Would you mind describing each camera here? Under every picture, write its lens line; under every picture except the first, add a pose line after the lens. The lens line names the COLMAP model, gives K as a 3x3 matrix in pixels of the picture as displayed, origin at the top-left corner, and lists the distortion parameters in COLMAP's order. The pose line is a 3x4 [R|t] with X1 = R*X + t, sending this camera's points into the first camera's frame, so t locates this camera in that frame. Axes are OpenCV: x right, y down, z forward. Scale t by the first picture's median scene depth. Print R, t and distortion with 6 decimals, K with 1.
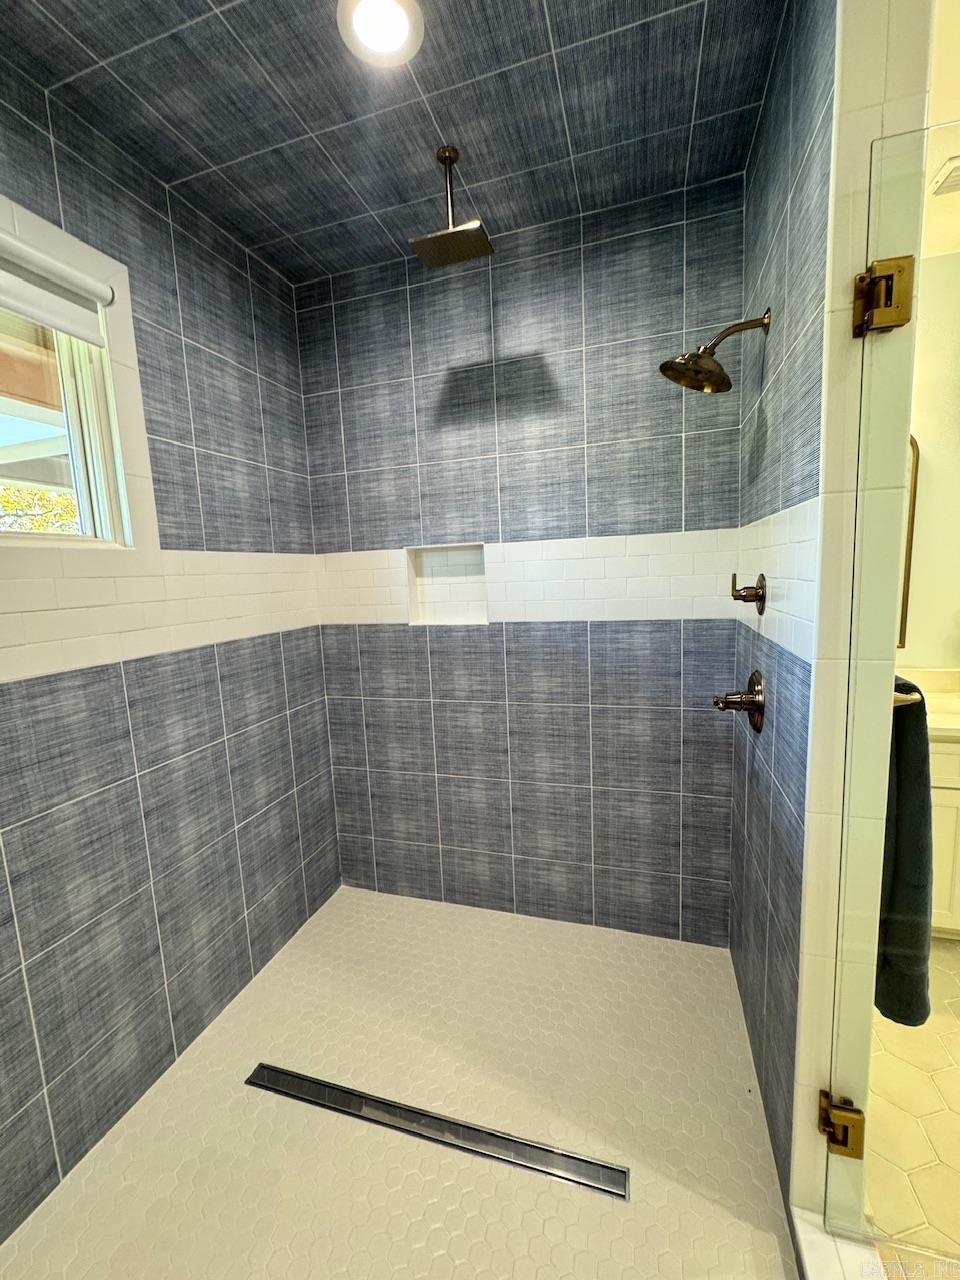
lens RADIAL K [[518.8, 0, 484.9], [0, 518.8, 647.8], [0, 0, 1]] dist [0.000574, 0.000047]
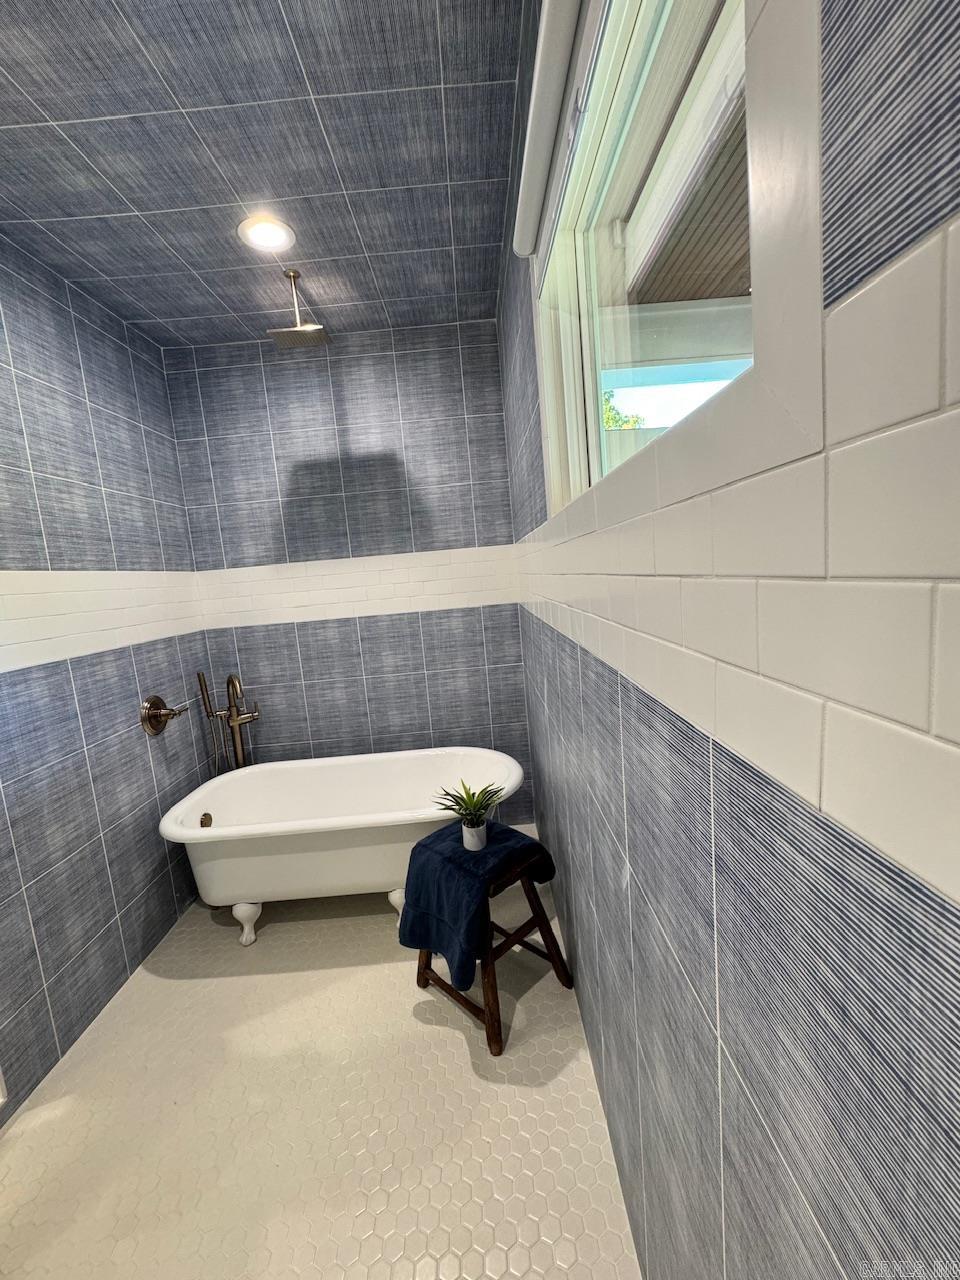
lens RADIAL K [[518.8, 0, 484.9], [0, 518.8, 647.8], [0, 0, 1]] dist [0.000574, 0.000047]
pose [[0.937515, -0.078996, 0.338858, -0.118082], [0.084760, 0.996399, -0.002220, 0.063327], [-0.337463, 0.030803, 0.940835, -0.381204]]
